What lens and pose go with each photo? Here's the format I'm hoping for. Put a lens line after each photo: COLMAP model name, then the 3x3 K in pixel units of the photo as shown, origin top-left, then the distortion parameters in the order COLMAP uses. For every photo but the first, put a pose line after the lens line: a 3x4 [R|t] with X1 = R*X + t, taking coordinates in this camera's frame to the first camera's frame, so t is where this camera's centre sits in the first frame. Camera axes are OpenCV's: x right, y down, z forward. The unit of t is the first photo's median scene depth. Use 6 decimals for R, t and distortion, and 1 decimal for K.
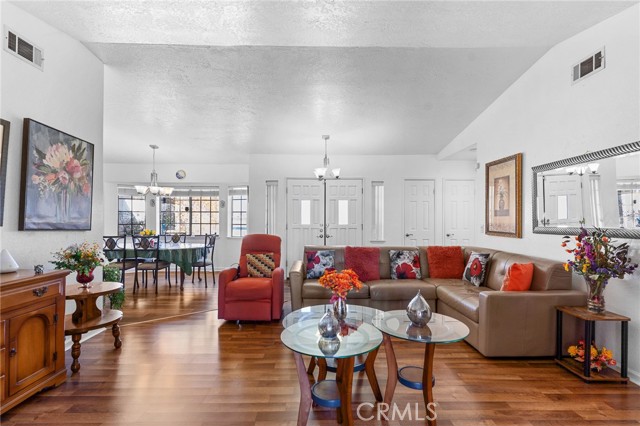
lens RADIAL K [[309.3, 0, 320.4], [0, 309.3, 217.0], [0, 0, 1]] dist [-0.001972, 0.002210]
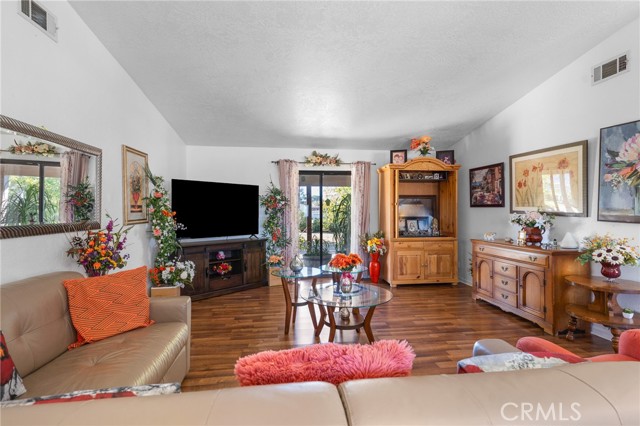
lens RADIAL K [[309.3, 0, 313.2], [0, 309.3, 212.5], [0, 0, 1]] dist [-0.001972, 0.002210]
pose [[-0.995741, 0.001629, -0.092182, 0.185934], [0.002442, 0.999959, -0.008707, 0.010916], [0.092164, -0.008895, -0.995704, 1.336509]]
